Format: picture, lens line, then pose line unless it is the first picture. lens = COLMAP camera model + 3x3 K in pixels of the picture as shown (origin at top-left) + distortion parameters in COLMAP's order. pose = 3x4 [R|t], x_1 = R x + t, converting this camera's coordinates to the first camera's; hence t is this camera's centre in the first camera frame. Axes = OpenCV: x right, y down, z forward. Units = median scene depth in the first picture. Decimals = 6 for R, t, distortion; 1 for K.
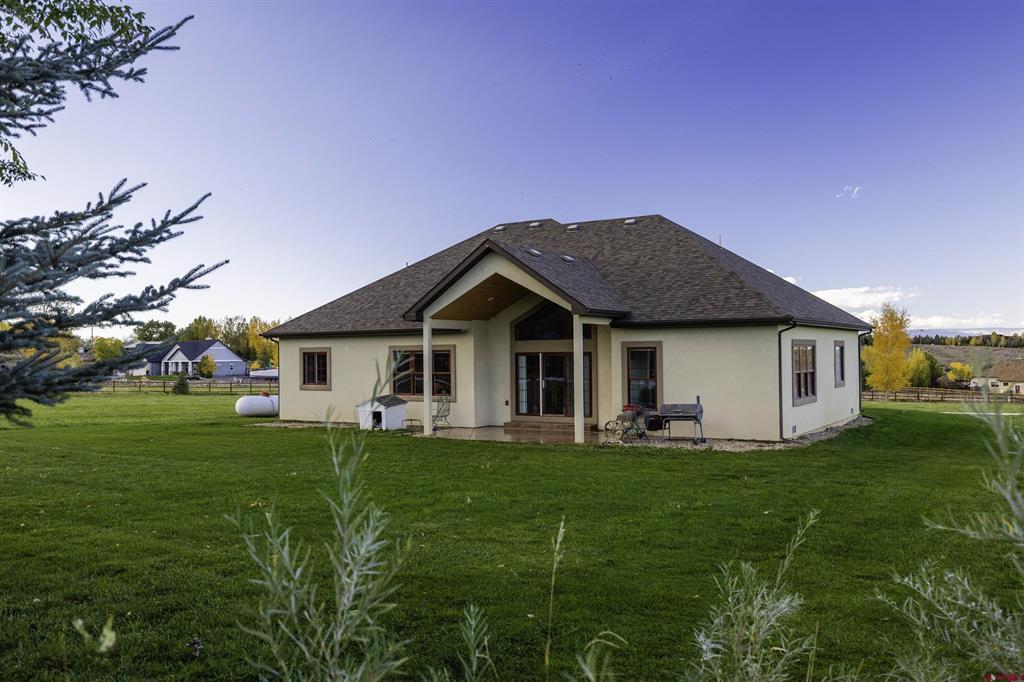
lens RADIAL K [[849.3, 0, 512.0], [0, 849.3, 341.0], [0, 0, 1]] dist [0.001490, 0.000088]
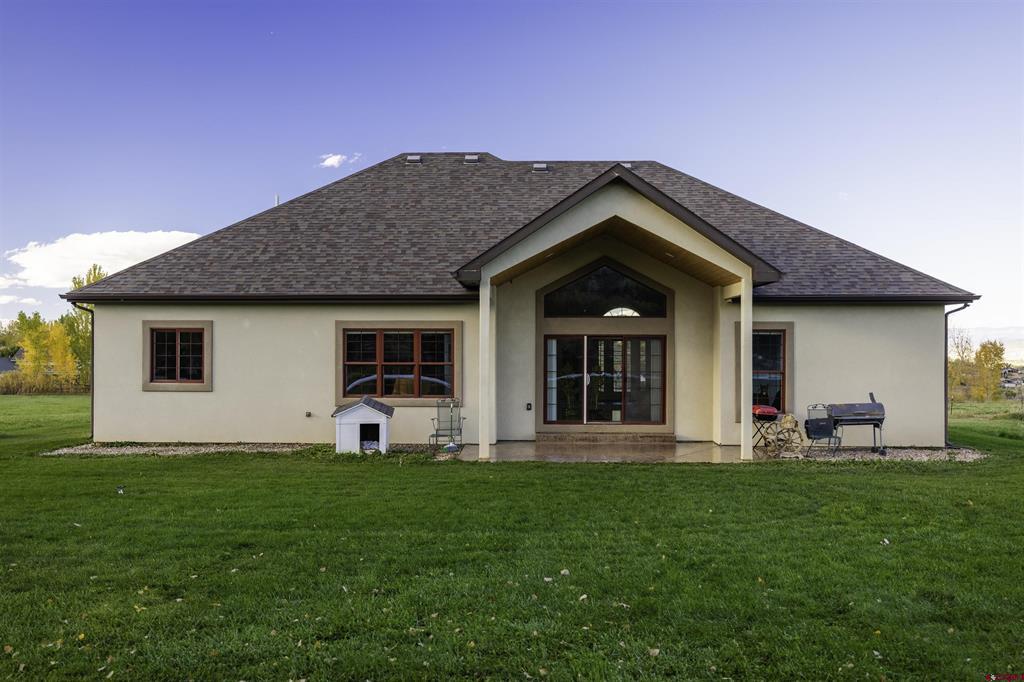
lens RADIAL K [[974.4, 0, 512.0], [0, 974.4, 341.0], [0, 0, 1]] dist [-0.010544, 0.001084]
pose [[0.866434, 0.015724, 0.499045, -0.419558], [-0.020334, 0.999786, 0.003802, 0.016461], [-0.498878, -0.013441, 0.866568, 0.317356]]
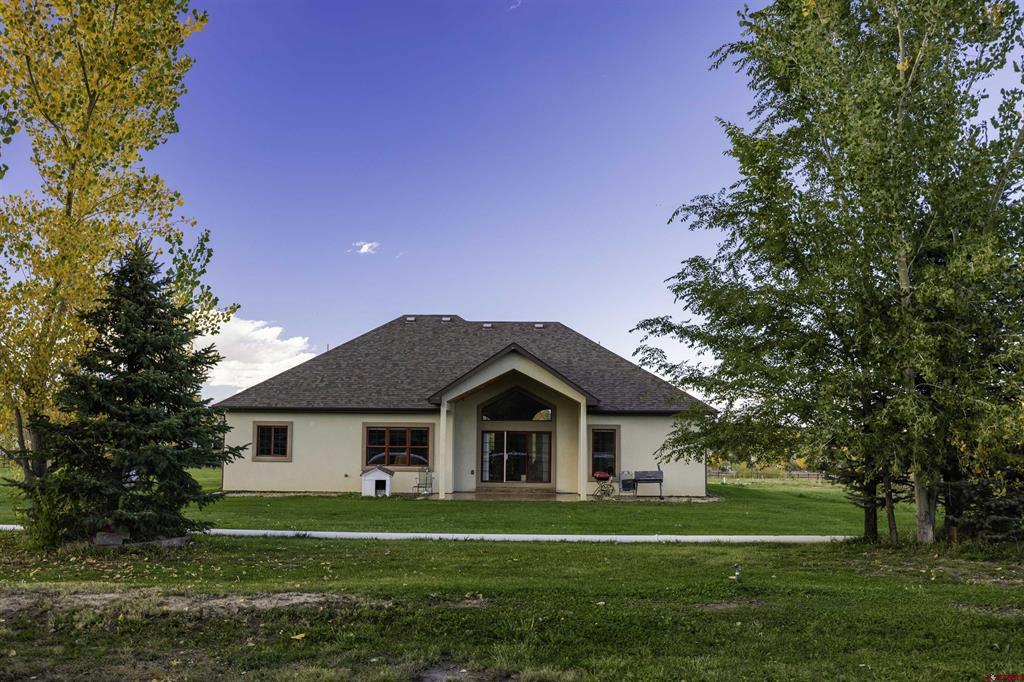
lens RADIAL K [[974.4, 0, 512.0], [0, 974.4, 341.0], [0, 0, 1]] dist [-0.010544, 0.001084]
pose [[0.873272, 0.061162, 0.483378, -0.640899], [-0.027081, 0.996649, -0.077182, -0.007640], [-0.486479, 0.054311, 0.872003, -0.245683]]
